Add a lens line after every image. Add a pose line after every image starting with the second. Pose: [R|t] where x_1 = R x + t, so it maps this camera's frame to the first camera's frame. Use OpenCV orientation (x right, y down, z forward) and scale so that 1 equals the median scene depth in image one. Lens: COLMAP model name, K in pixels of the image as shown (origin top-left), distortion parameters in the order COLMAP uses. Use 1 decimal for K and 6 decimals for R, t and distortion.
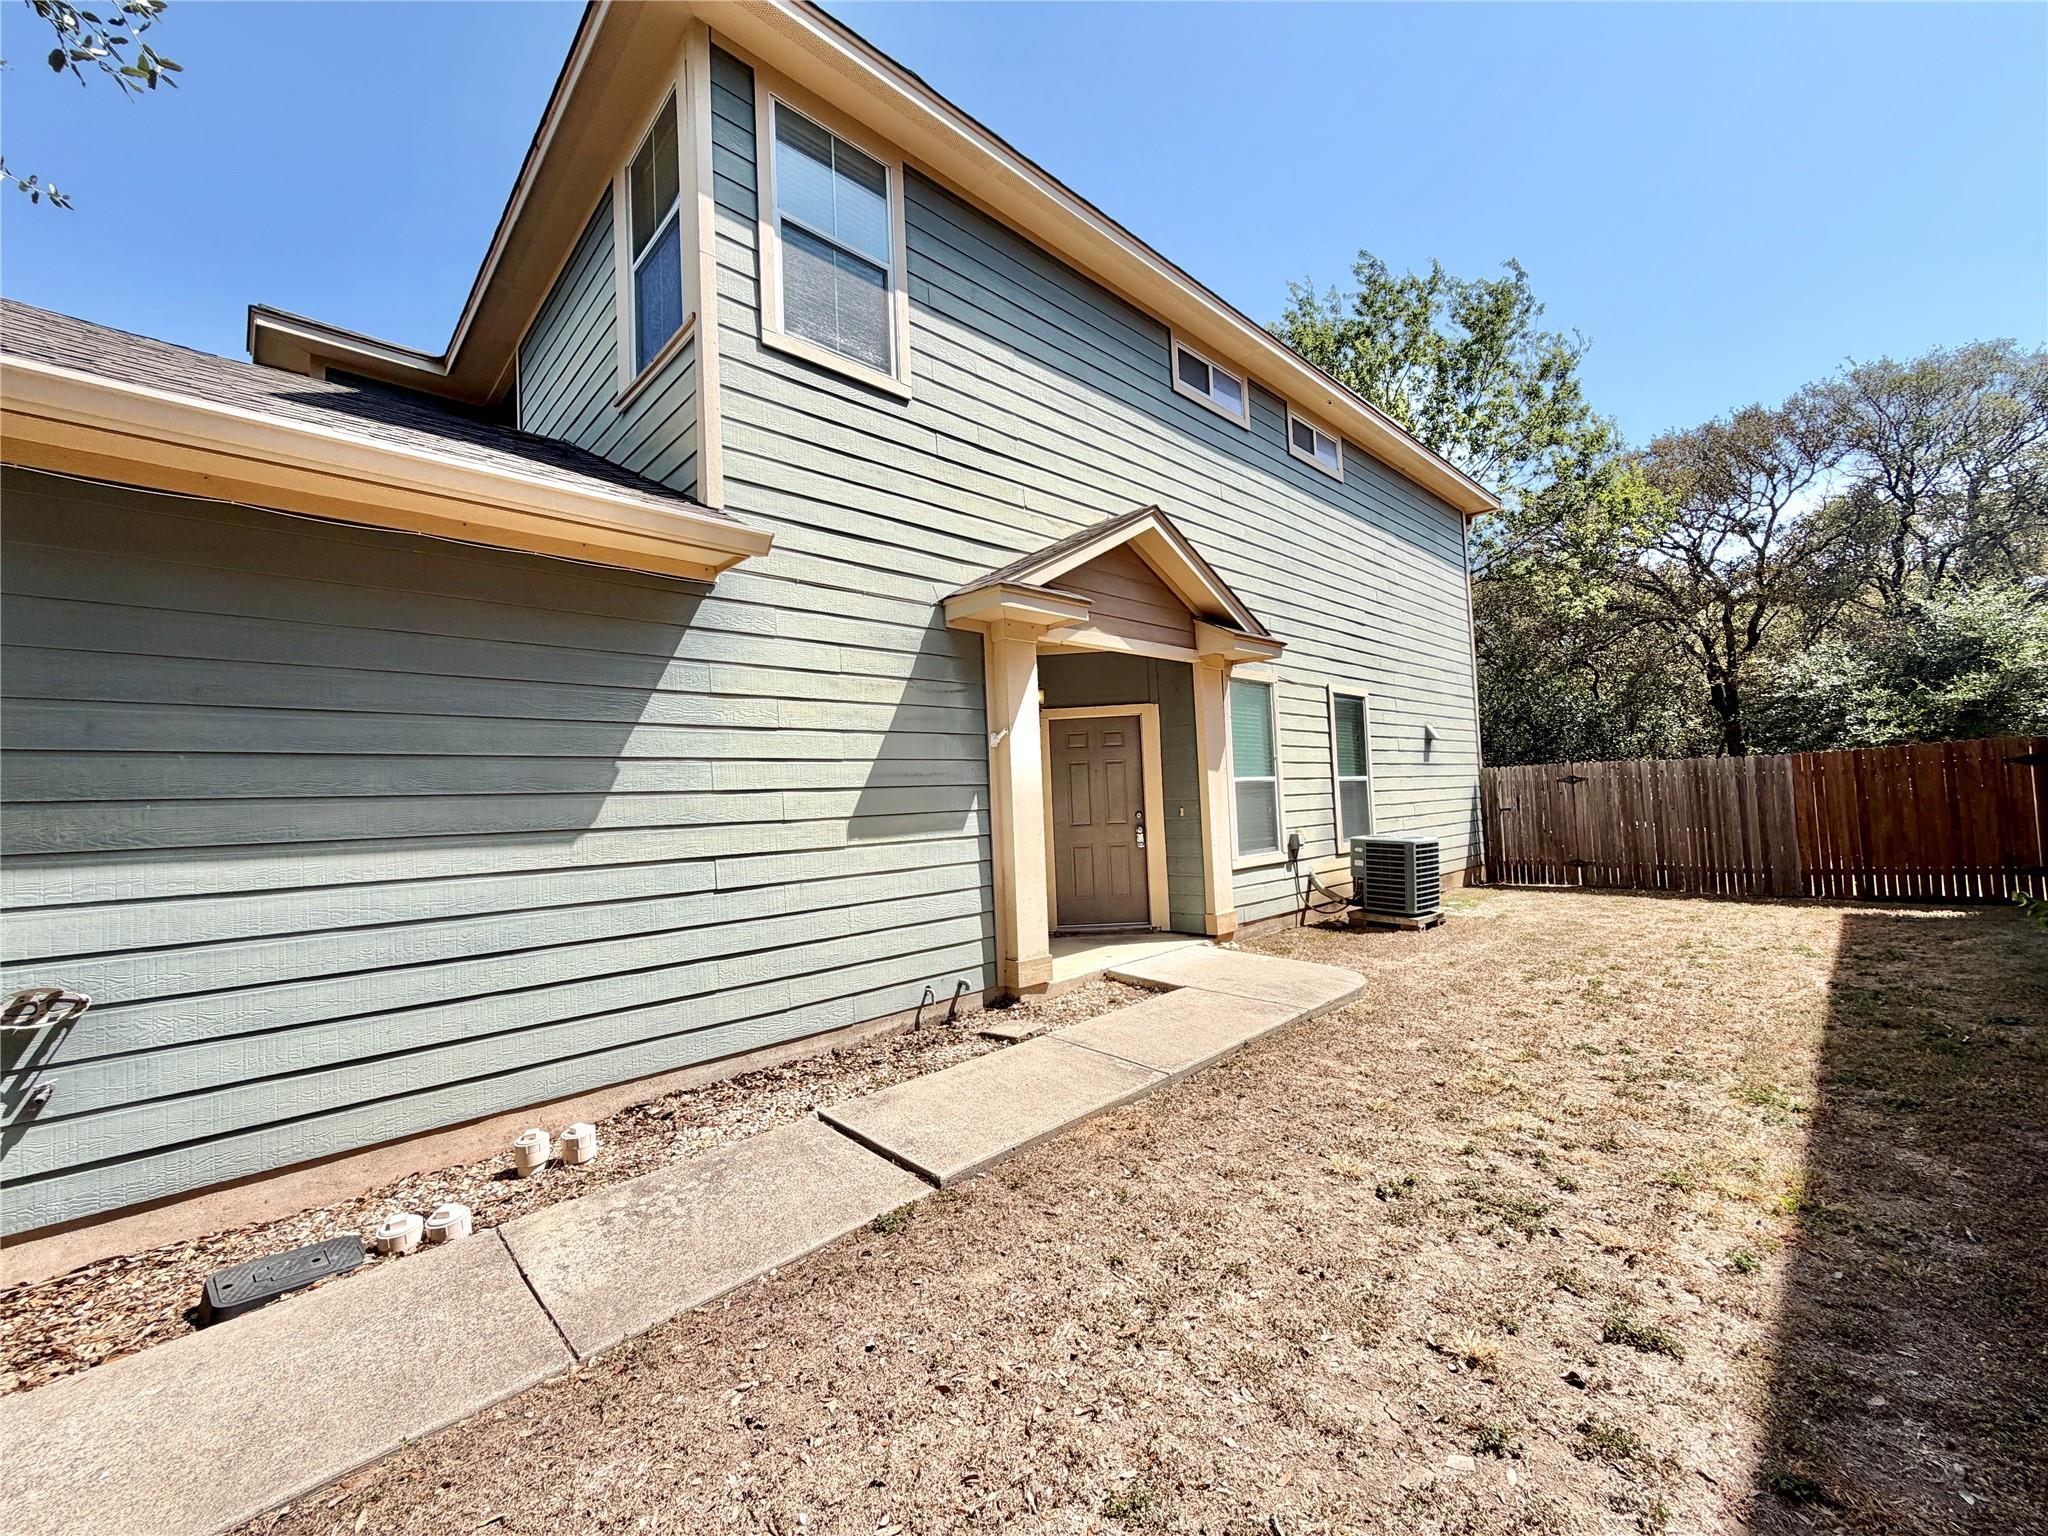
lens RADIAL K [[813.6, 0, 1021.0], [0, 813.6, 769.0], [0, 0, 1]] dist [-0.000634, 0.000268]
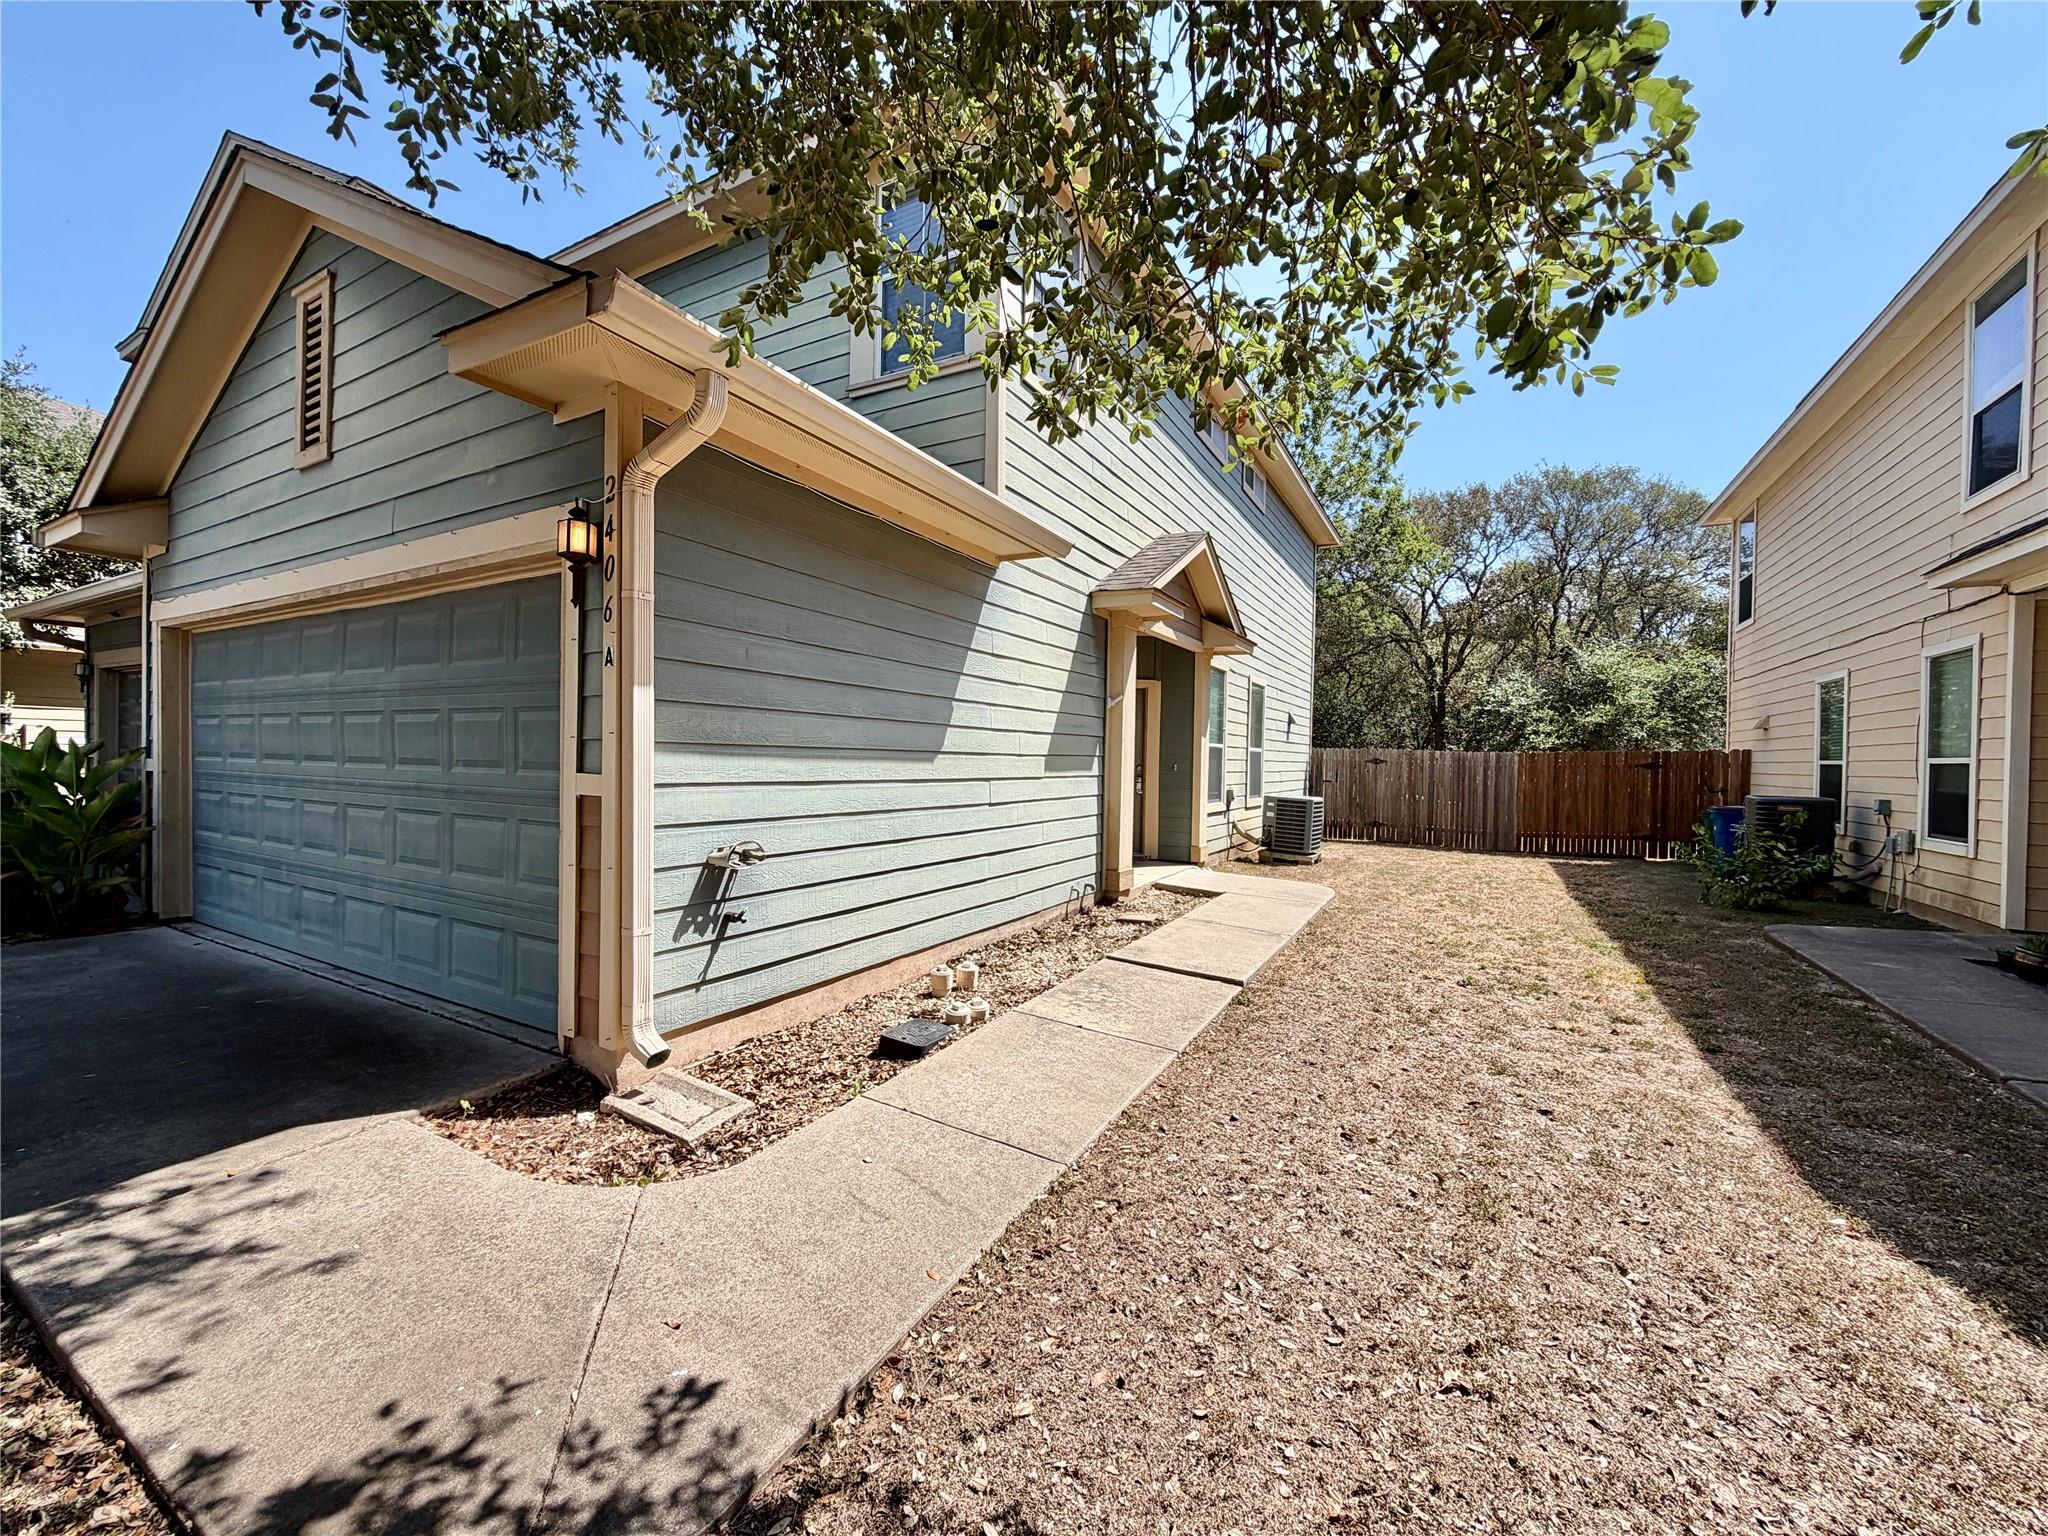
lens RADIAL K [[813.6, 0, 1021.0], [0, 813.6, 769.0], [0, 0, 1]] dist [-0.000634, 0.000268]
pose [[0.955028, 0.057550, 0.290877, -0.536283], [-0.072831, 0.996461, 0.041975, 0.025139], [-0.287432, -0.061273, 0.955839, -0.207036]]
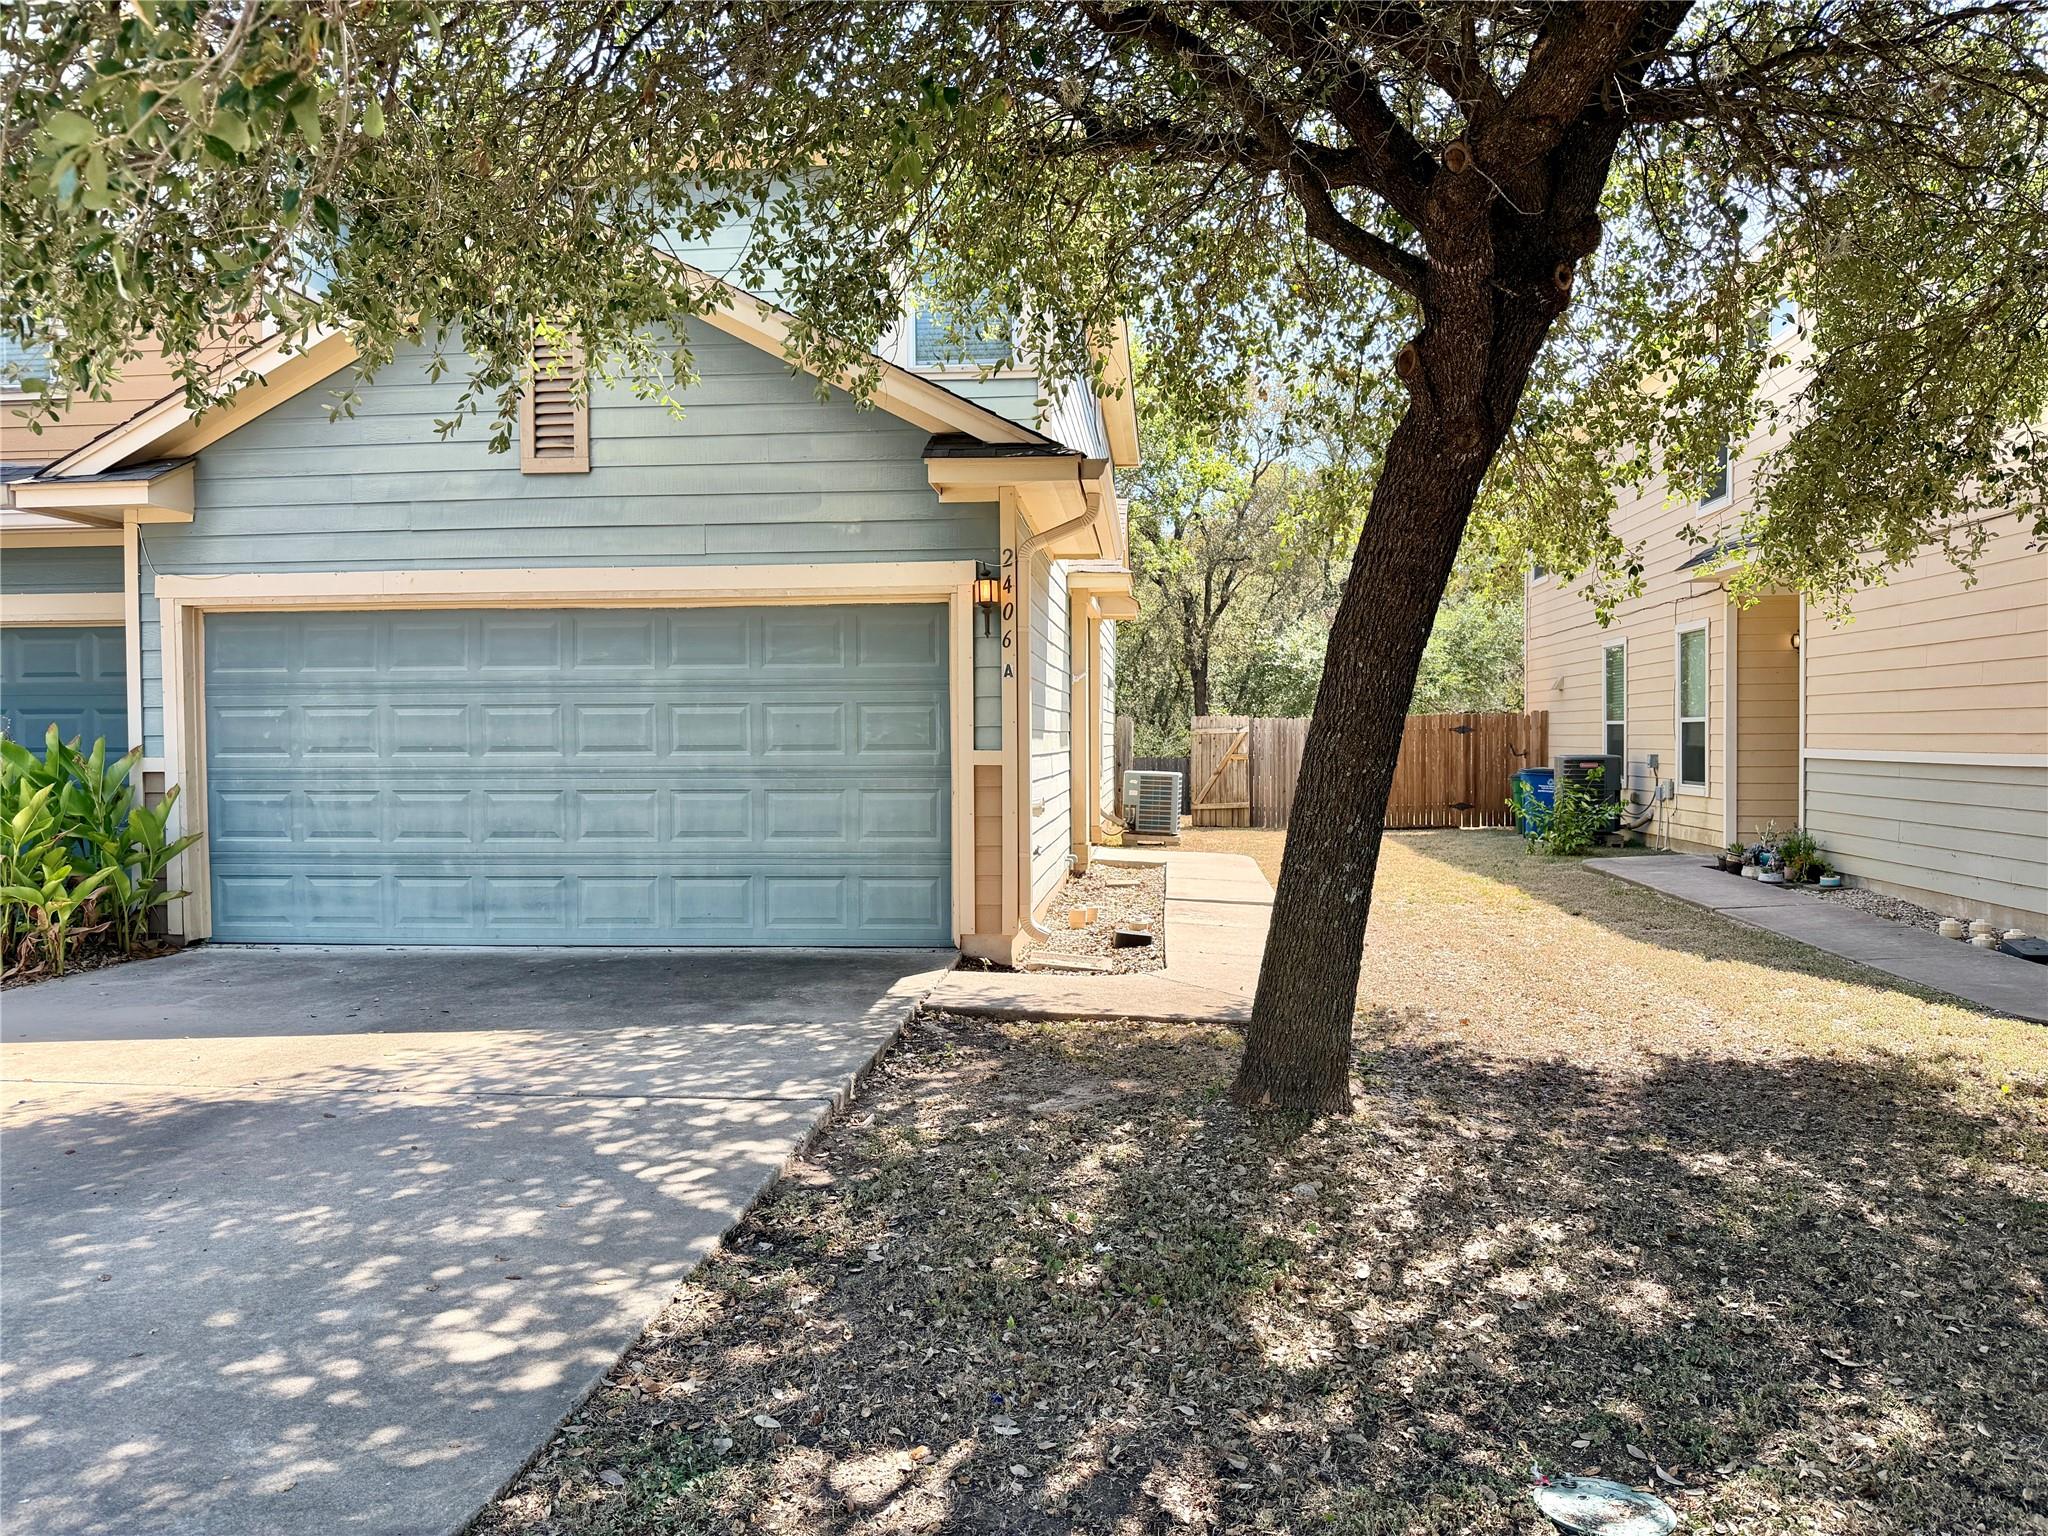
lens RADIAL K [[1442.2, 0, 1024.0], [0, 1442.2, 768.0], [0, 0, 1]] dist [0.054353, -0.000527]
pose [[0.760773, 0.026520, 0.648476, -1.585712], [-0.056575, 0.998071, 0.025555, 0.052918], [-0.646548, -0.056129, 0.760806, -0.719257]]
